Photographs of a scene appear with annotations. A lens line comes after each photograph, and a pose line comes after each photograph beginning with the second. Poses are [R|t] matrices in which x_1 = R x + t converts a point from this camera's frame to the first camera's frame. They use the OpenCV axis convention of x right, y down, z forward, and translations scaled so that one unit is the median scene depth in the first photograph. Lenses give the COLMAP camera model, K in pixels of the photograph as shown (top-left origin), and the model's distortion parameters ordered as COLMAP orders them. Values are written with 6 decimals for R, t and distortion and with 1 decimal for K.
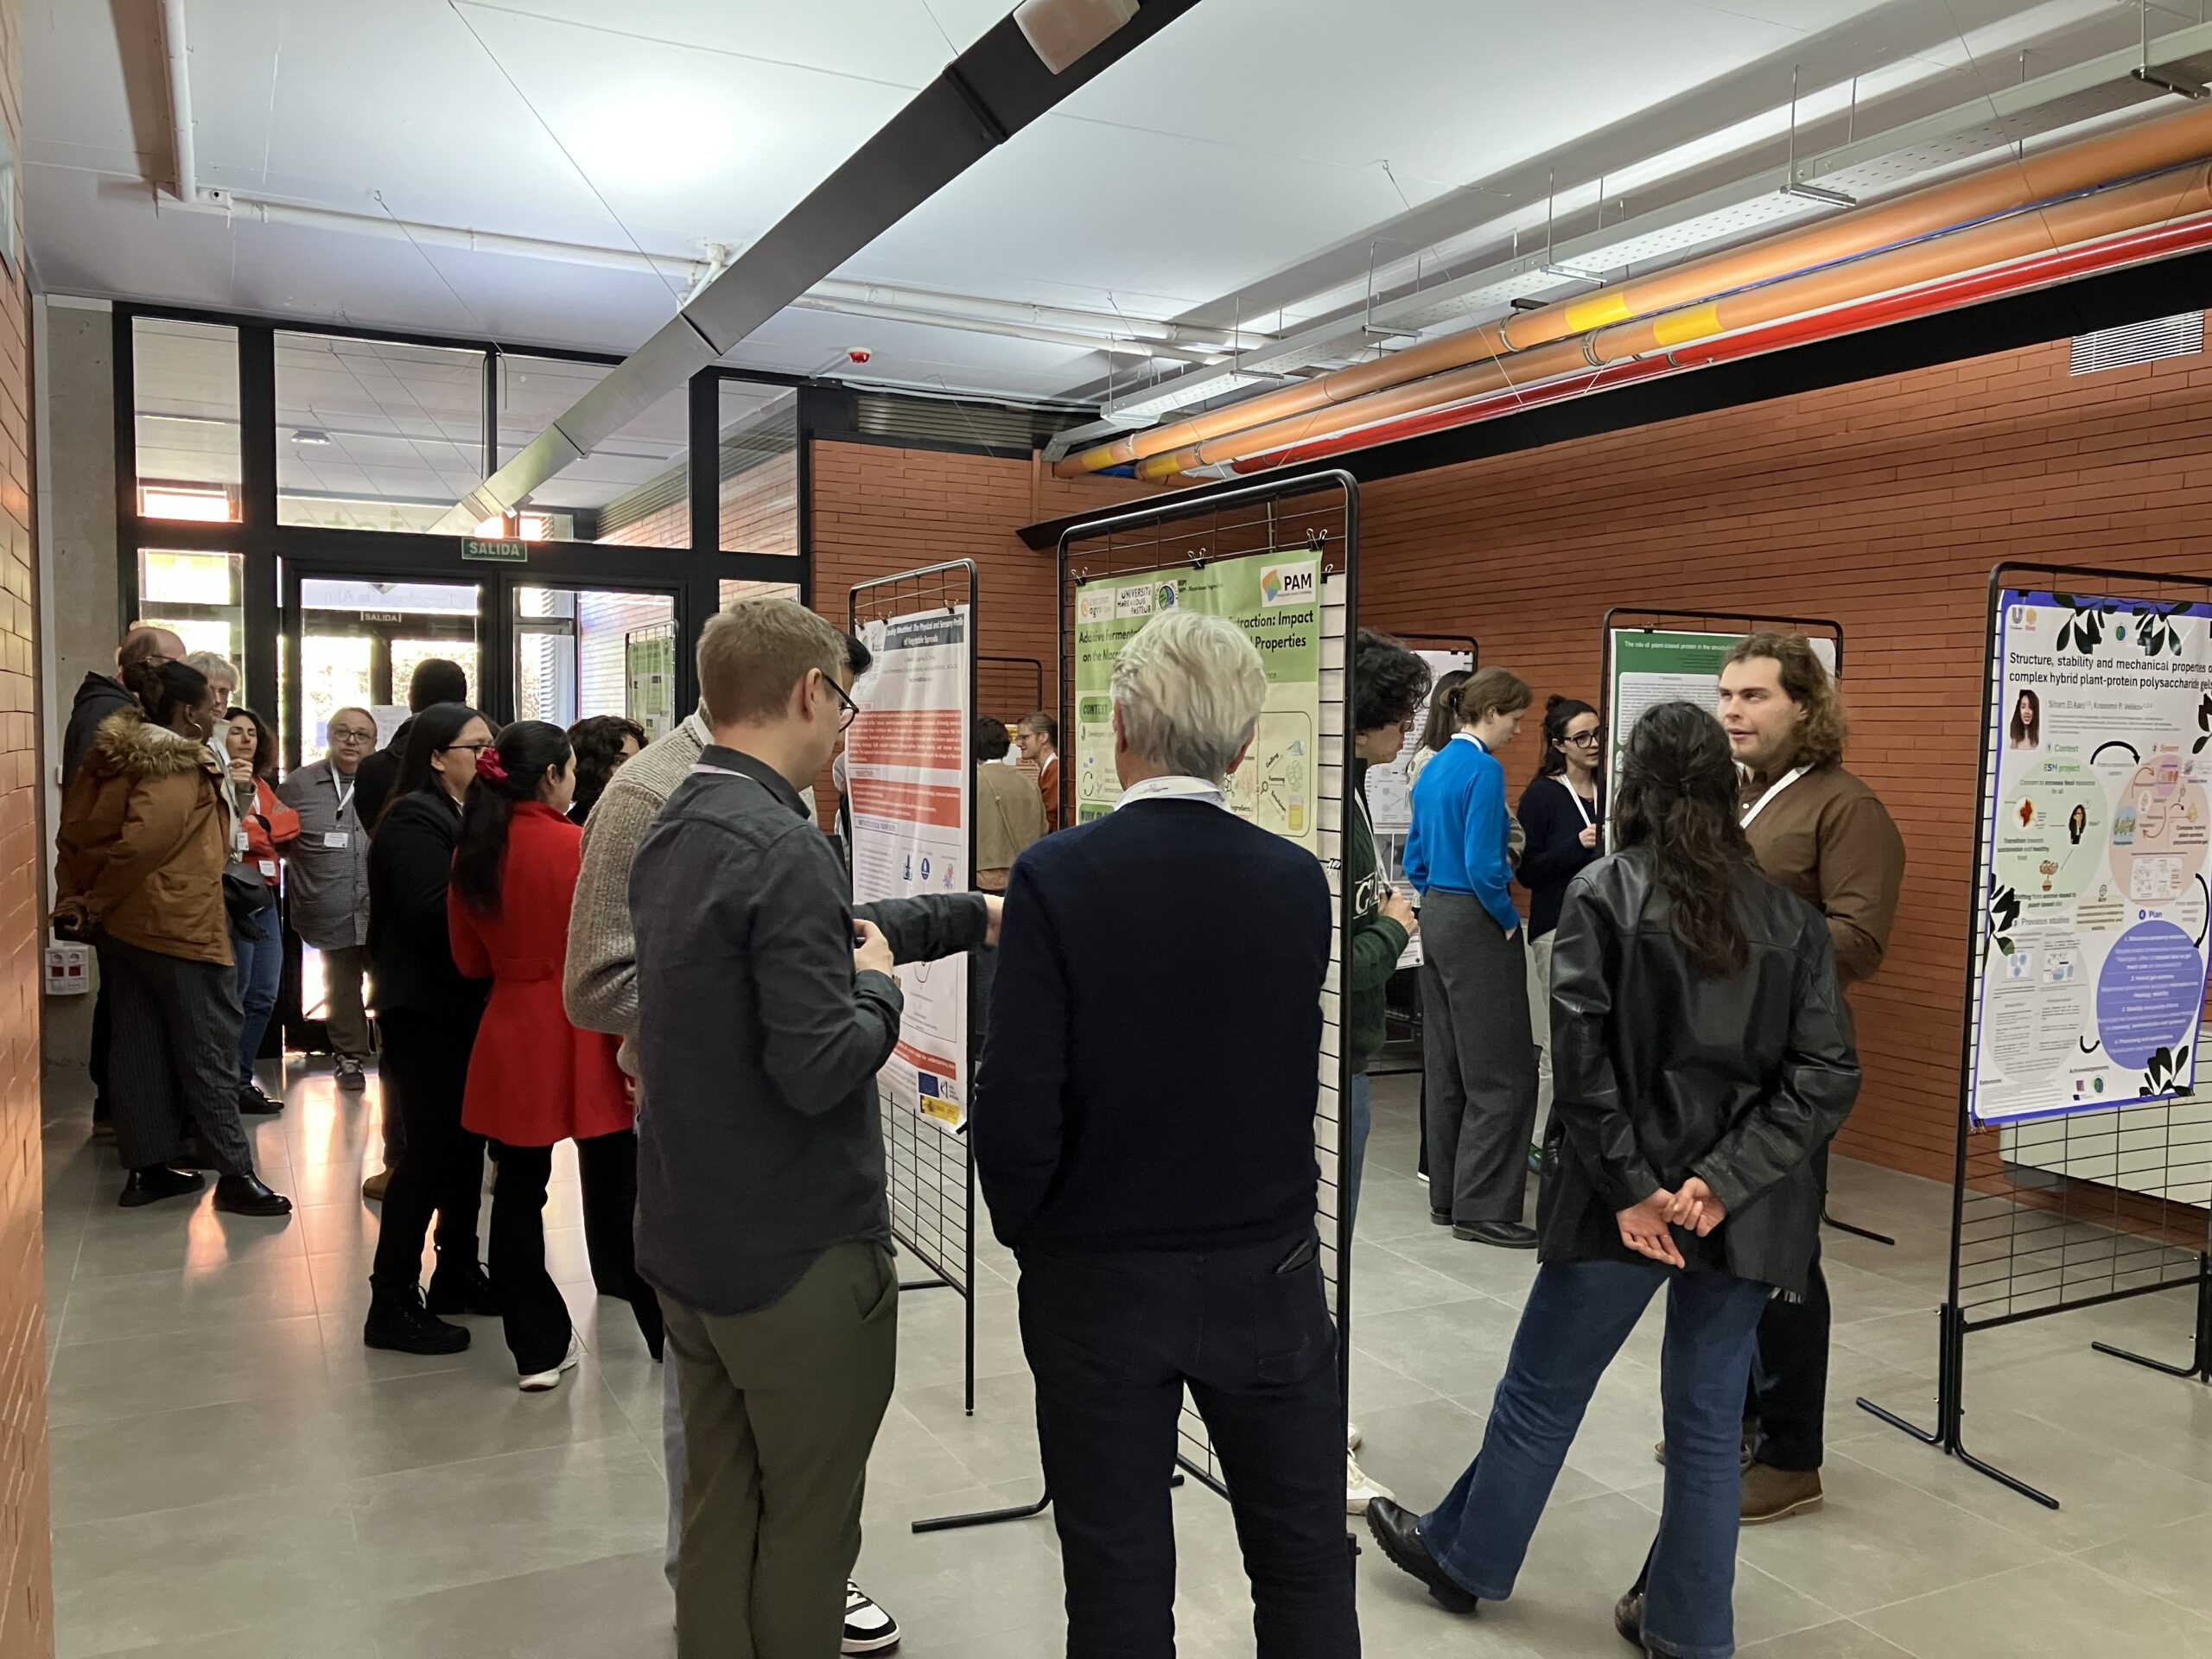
lens RADIAL K [[1811.3, 0, 1103.2], [0, 1811.3, 835.3], [0, 0, 1]] dist [0.046690, -0.037877]
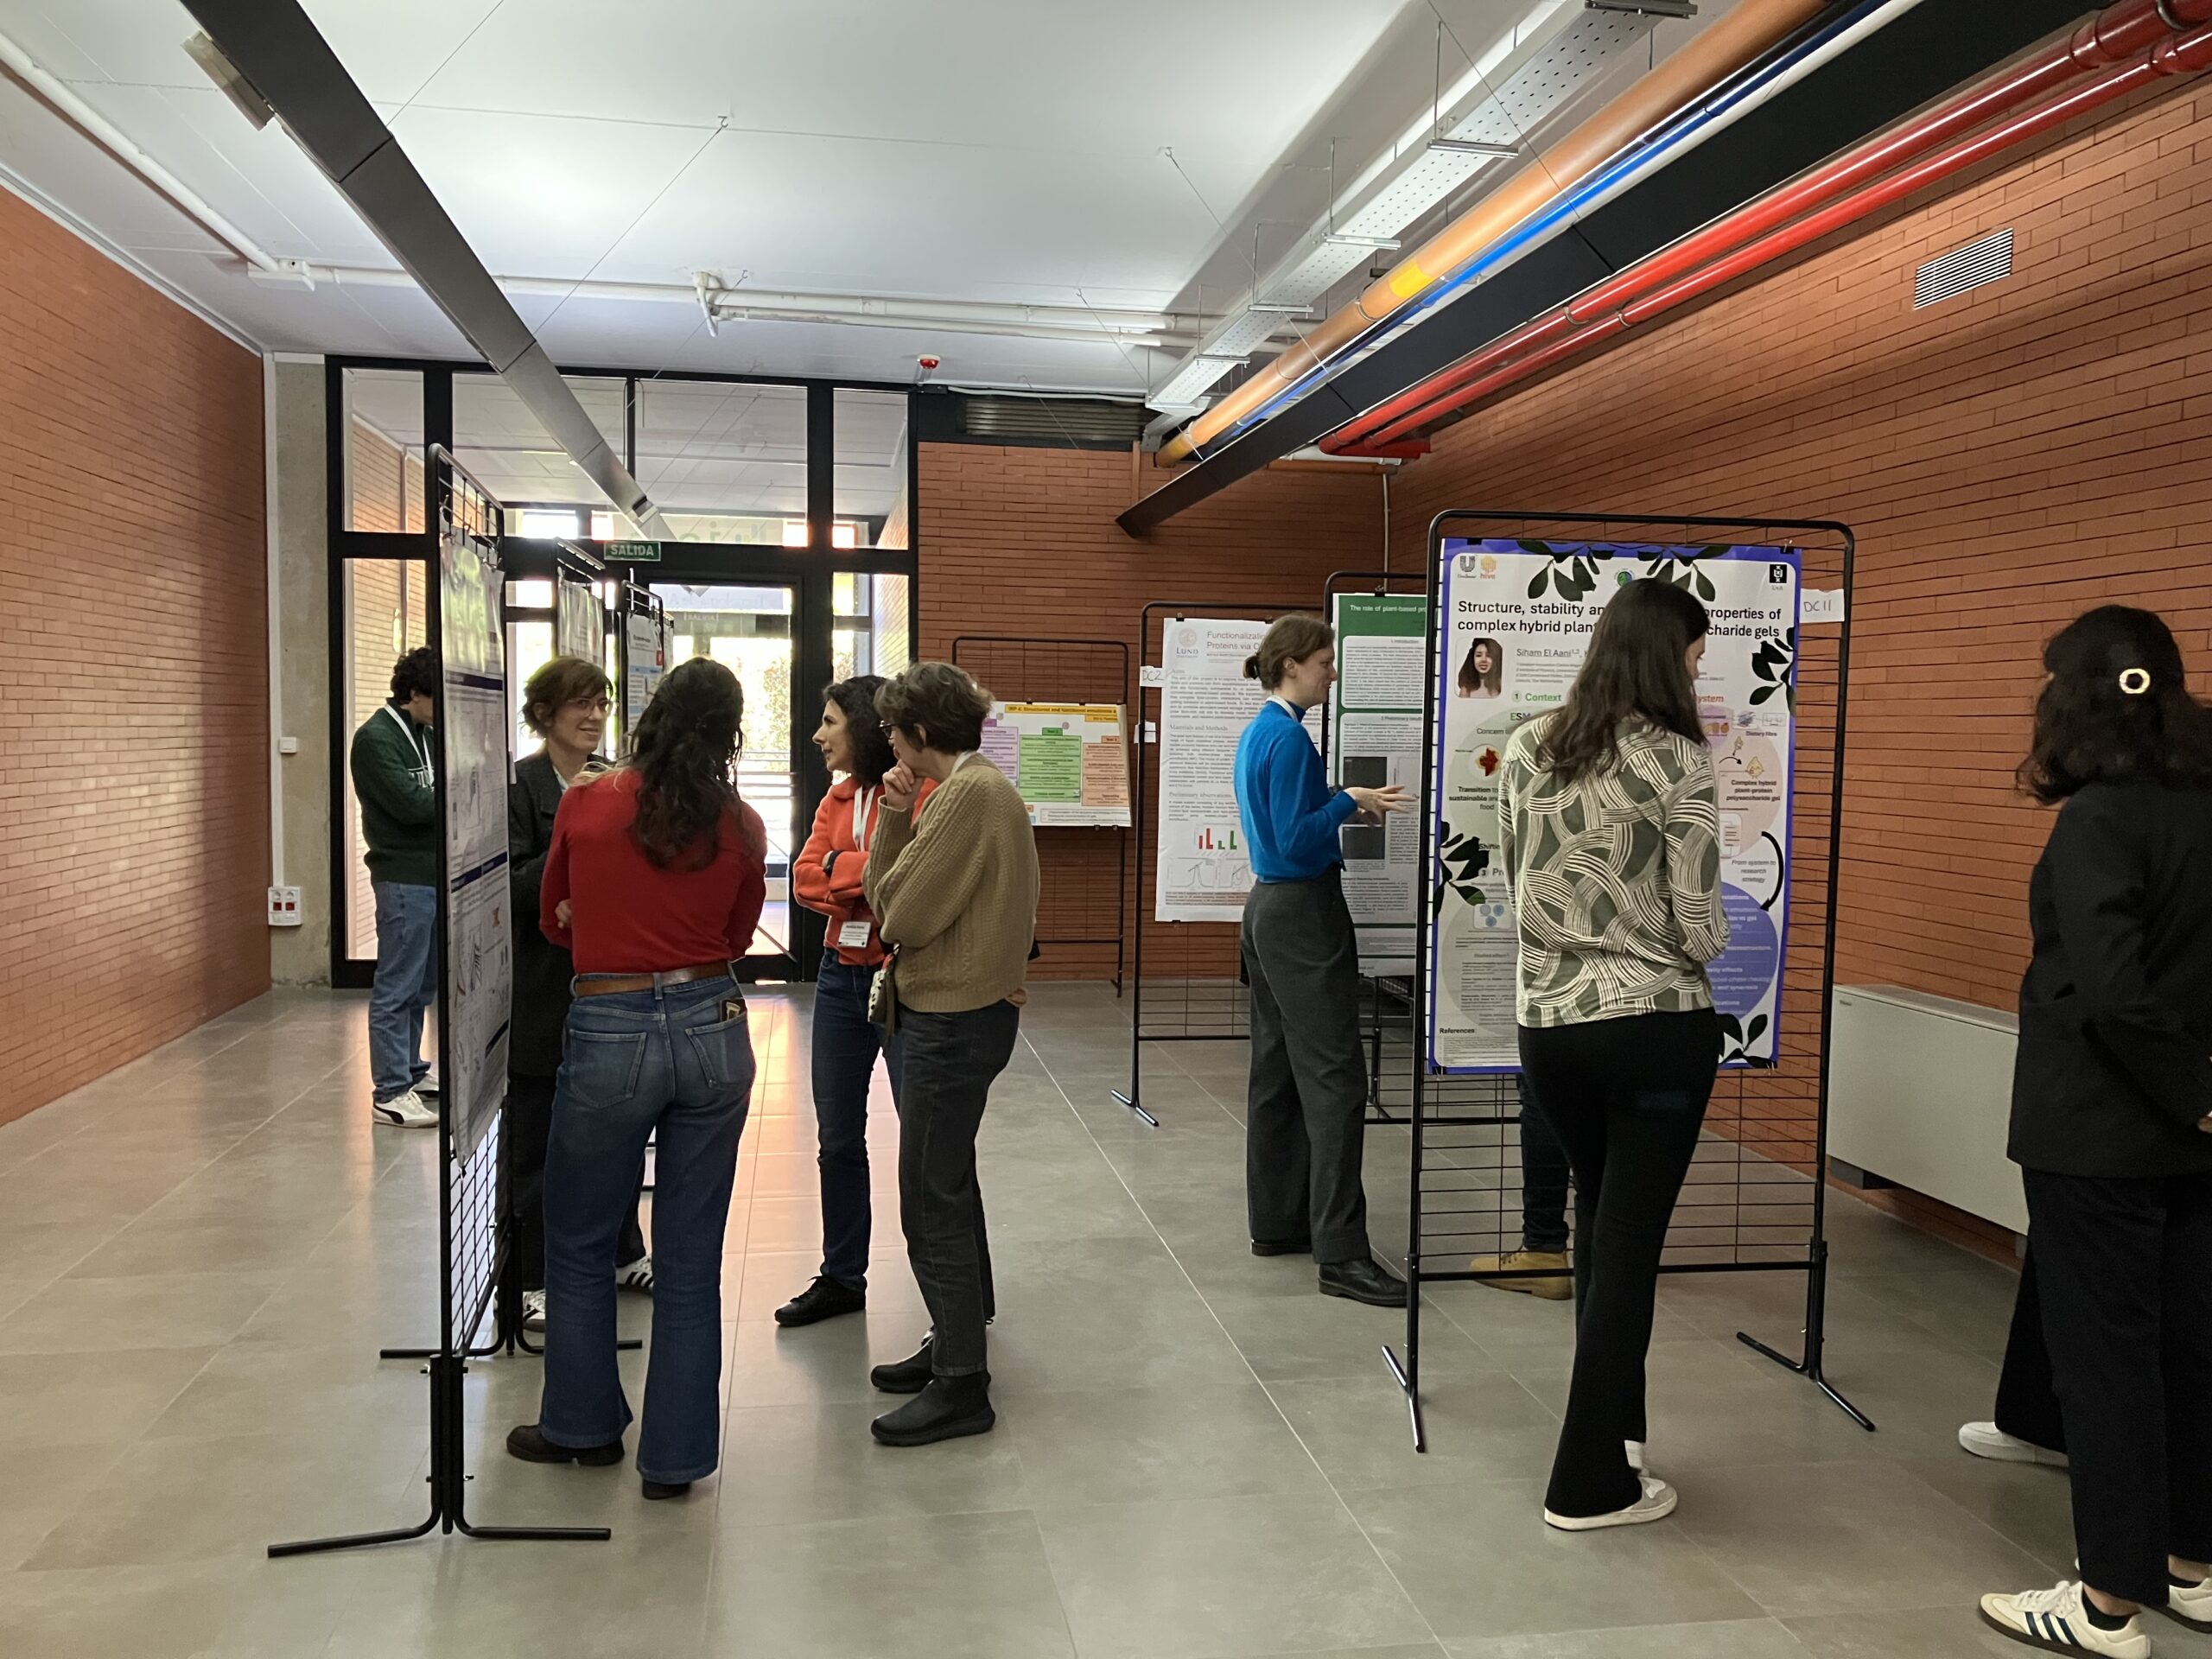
lens RADIAL K [[1811.3, 0, 1083.5], [0, 1811.3, 820.3], [0, 0, 1]] dist [0.046690, -0.037877]
pose [[0.954840, 0.015220, -0.296731, 0.408026], [-0.017890, 0.999820, -0.006285, 0.020489], [0.296582, 0.011310, 0.954940, -0.004265]]
